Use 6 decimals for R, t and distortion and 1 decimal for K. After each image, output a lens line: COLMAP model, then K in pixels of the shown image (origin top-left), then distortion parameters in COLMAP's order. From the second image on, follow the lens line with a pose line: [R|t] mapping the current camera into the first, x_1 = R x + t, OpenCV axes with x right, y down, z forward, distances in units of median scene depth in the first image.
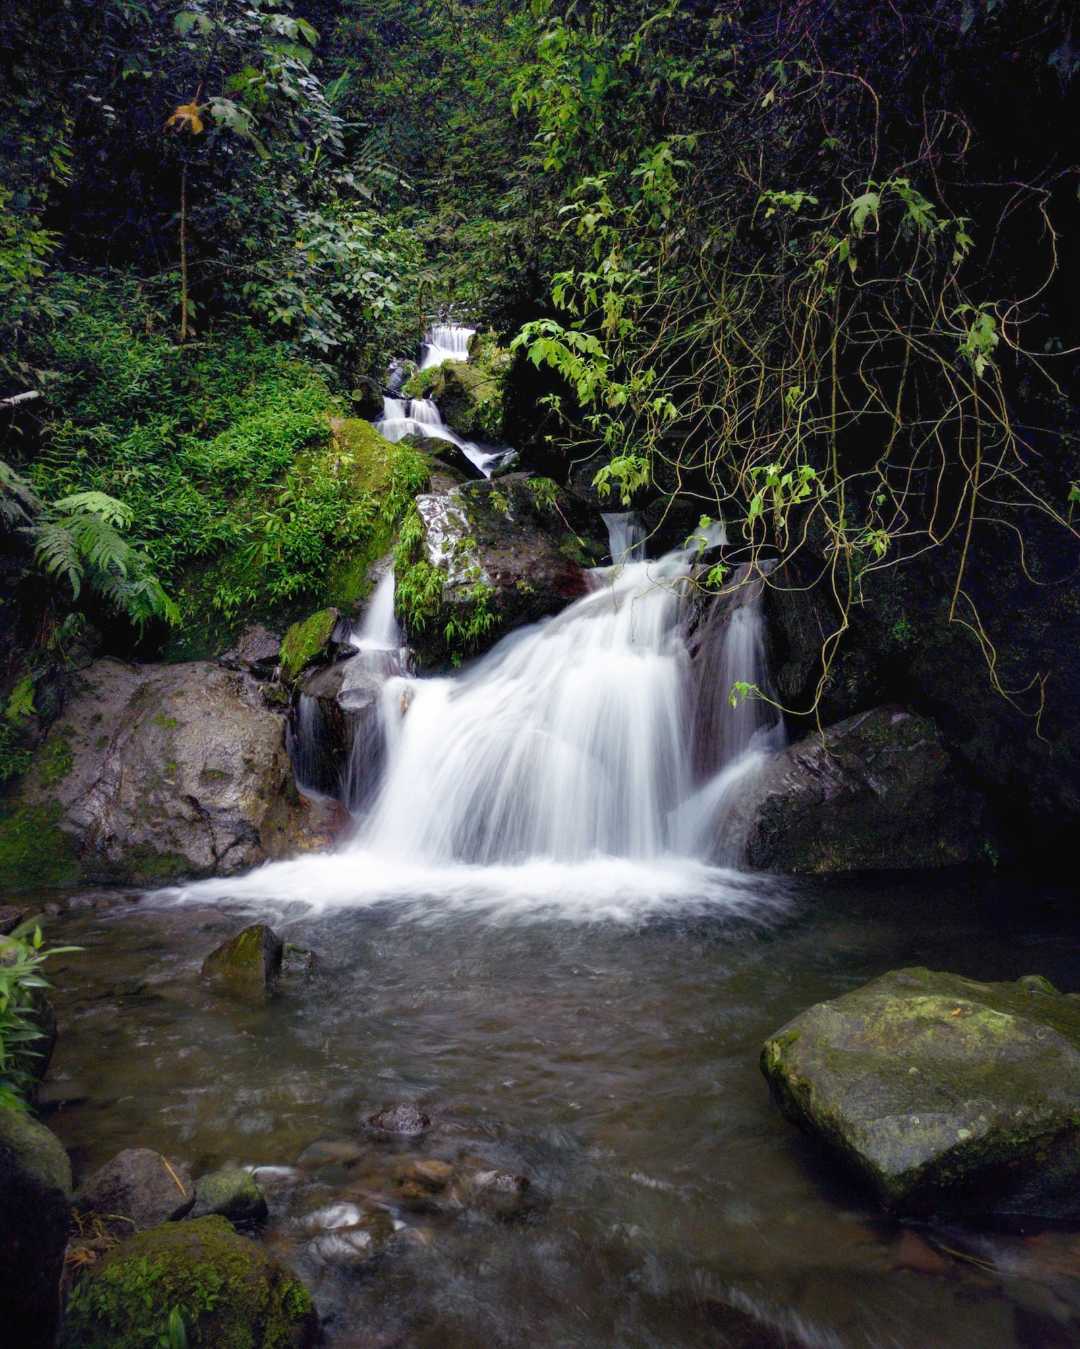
lens RADIAL K [[910.4, 0, 540.0], [0, 910.4, 674.5], [0, 0, 1]] dist [0.045333, -0.000532]
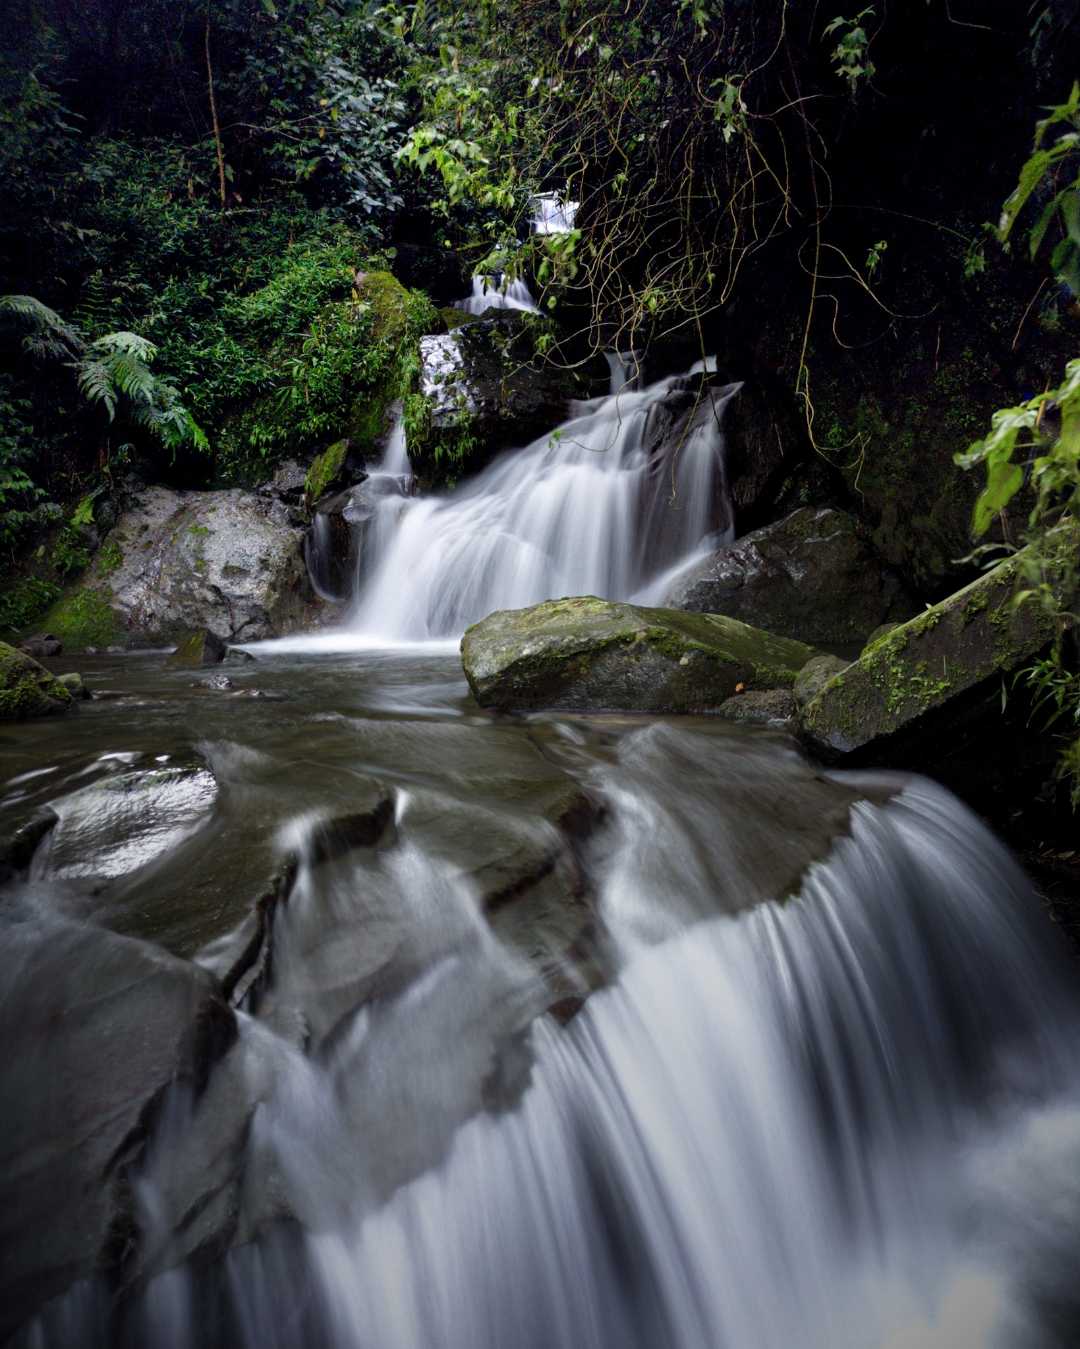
lens RADIAL K [[860.1, 0, 540.0], [0, 860.1, 674.5], [0, 0, 1]] dist [0.065954, -0.046160]
pose [[0.993291, -0.001739, -0.115630, 0.150396], [0.017631, 0.990475, 0.136557, 0.079981], [0.114291, -0.137680, 0.983861, -0.089226]]
